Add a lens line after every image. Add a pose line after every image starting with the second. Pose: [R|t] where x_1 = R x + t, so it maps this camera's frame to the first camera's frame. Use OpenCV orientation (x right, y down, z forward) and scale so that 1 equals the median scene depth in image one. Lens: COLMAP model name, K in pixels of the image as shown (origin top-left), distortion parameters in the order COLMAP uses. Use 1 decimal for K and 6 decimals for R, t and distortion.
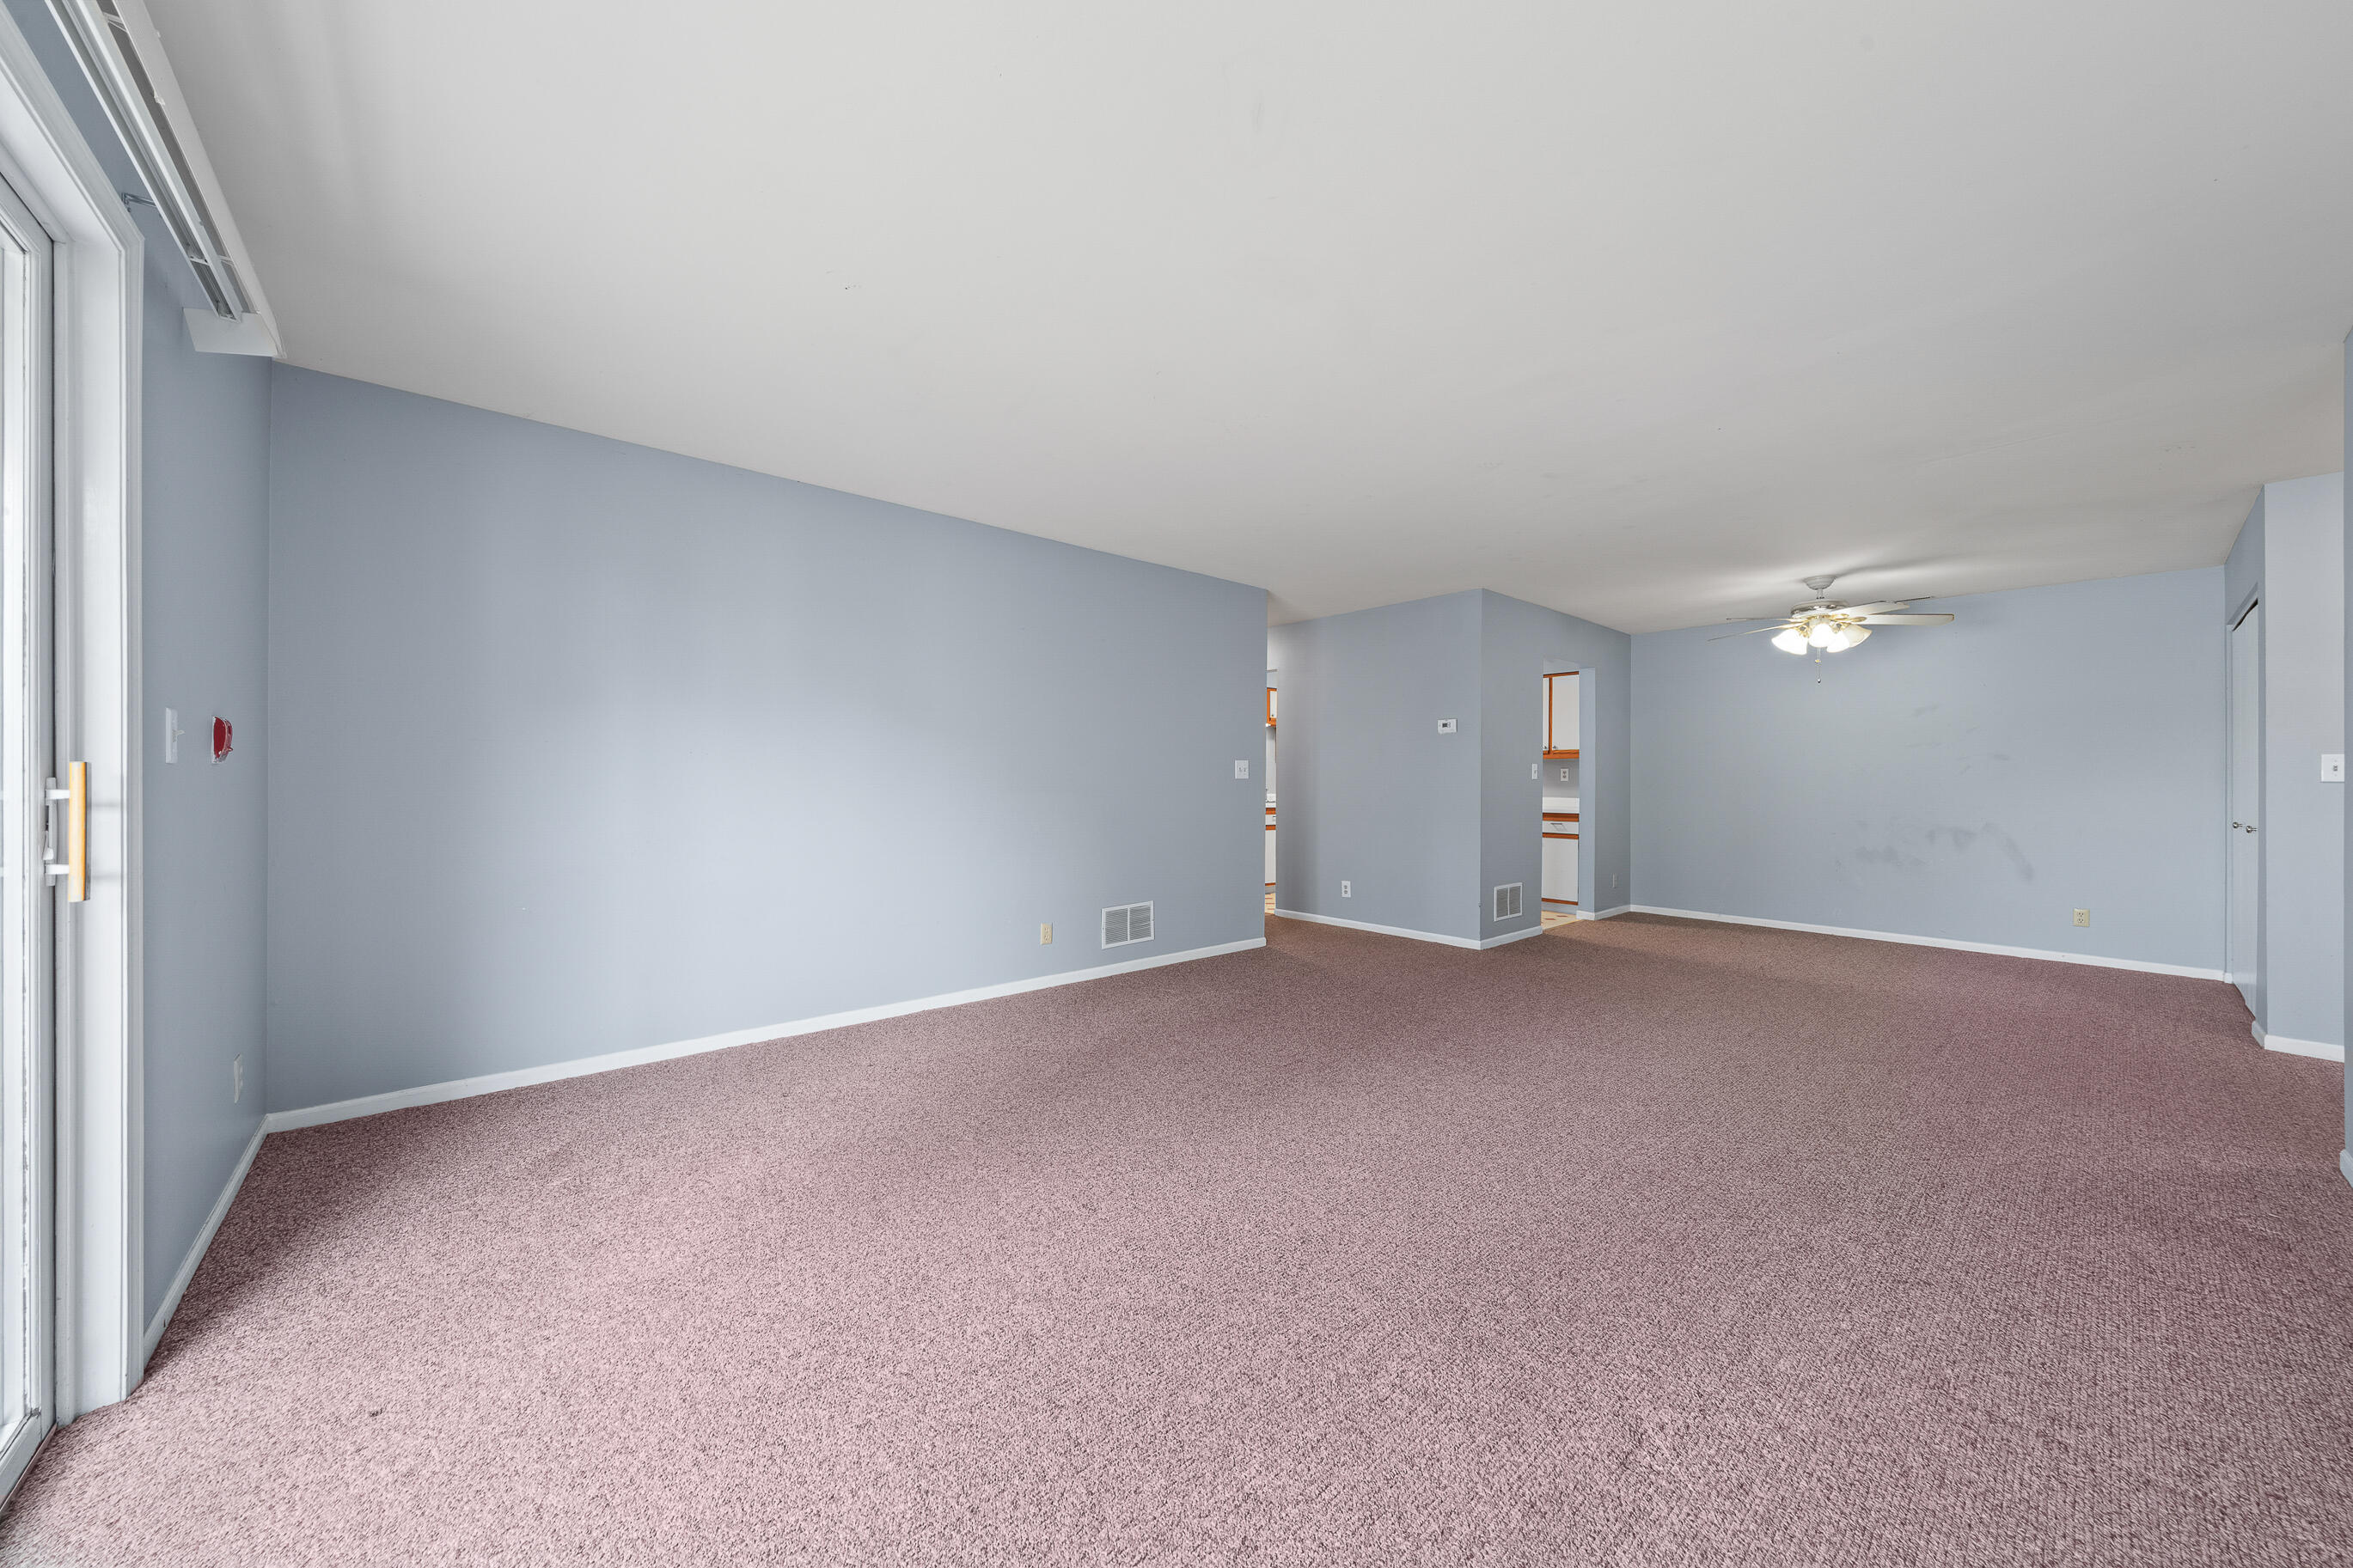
lens RADIAL K [[826.0, 0, 1177.6], [0, 826.0, 776.5], [0, 0, 1]] dist [-0.000684, -0.000105]
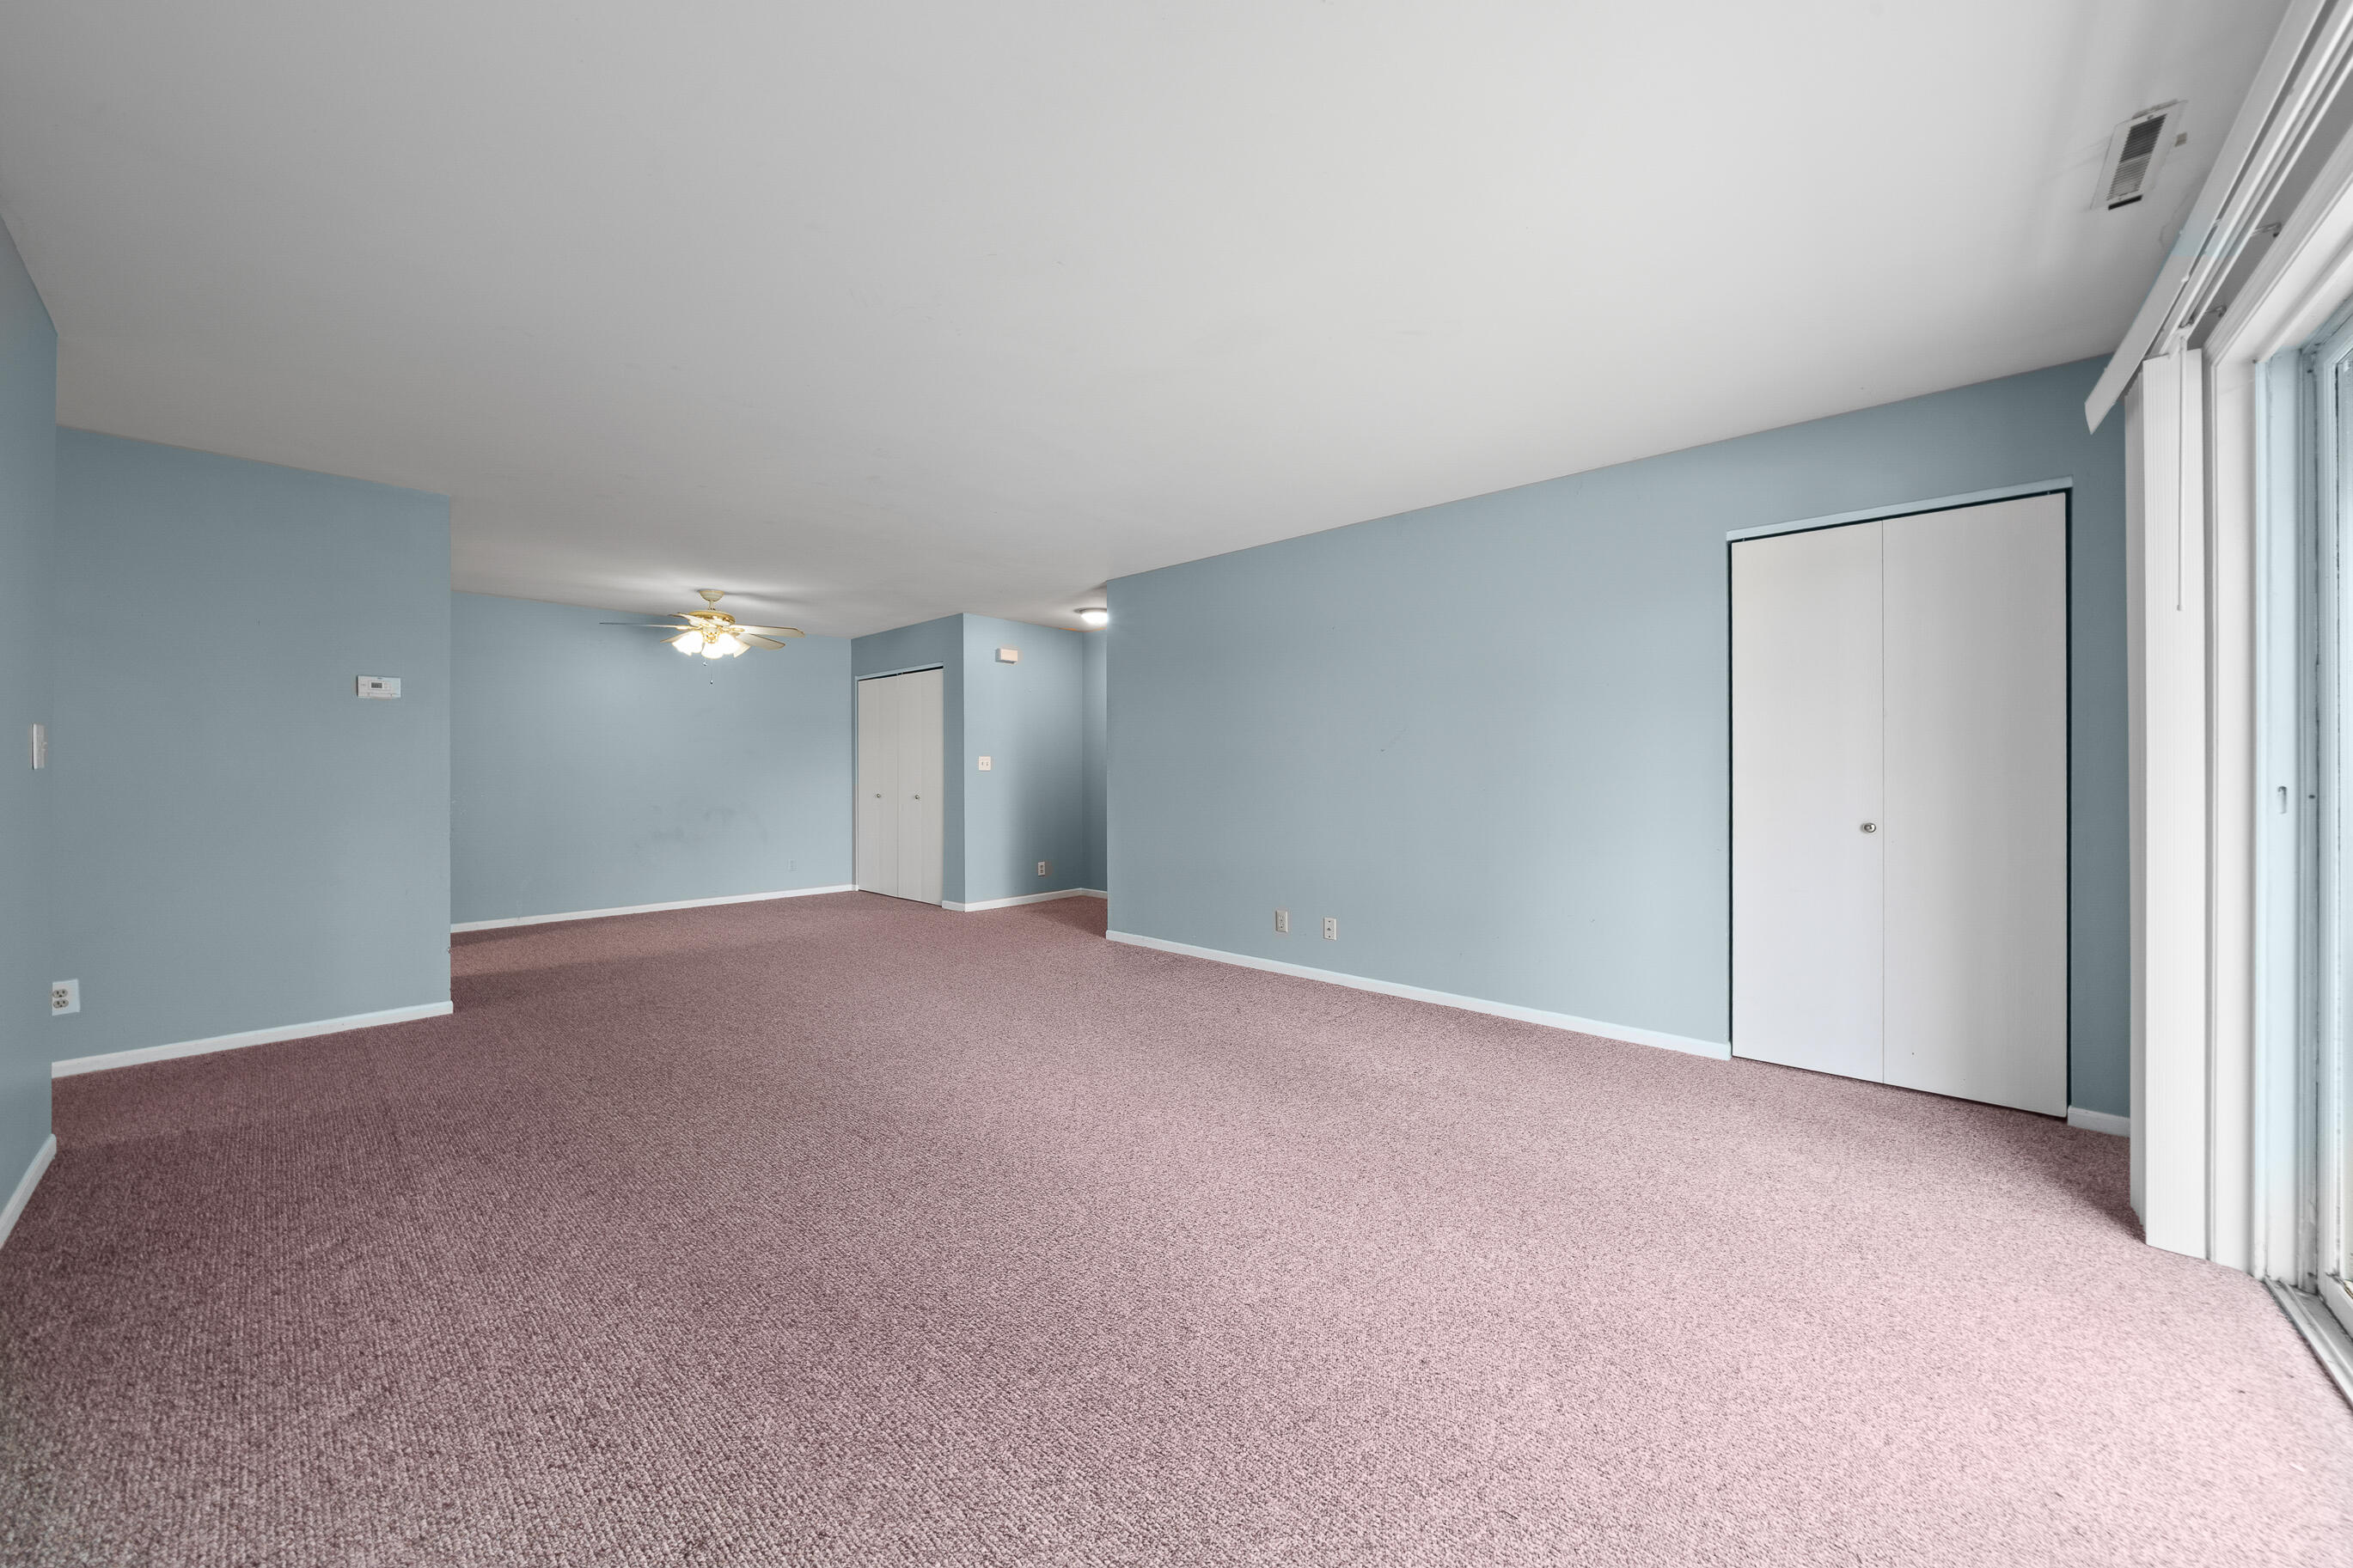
lens RADIAL K [[826.0, 0, 1177.6], [0, 826.0, 776.5], [0, 0, 1]] dist [-0.000684, -0.000105]
pose [[-0.114496, -0.009857, 0.993375, -0.420655], [-0.004725, 0.999945, 0.009378, -0.000582], [-0.993412, -0.003619, -0.114536, 0.497982]]
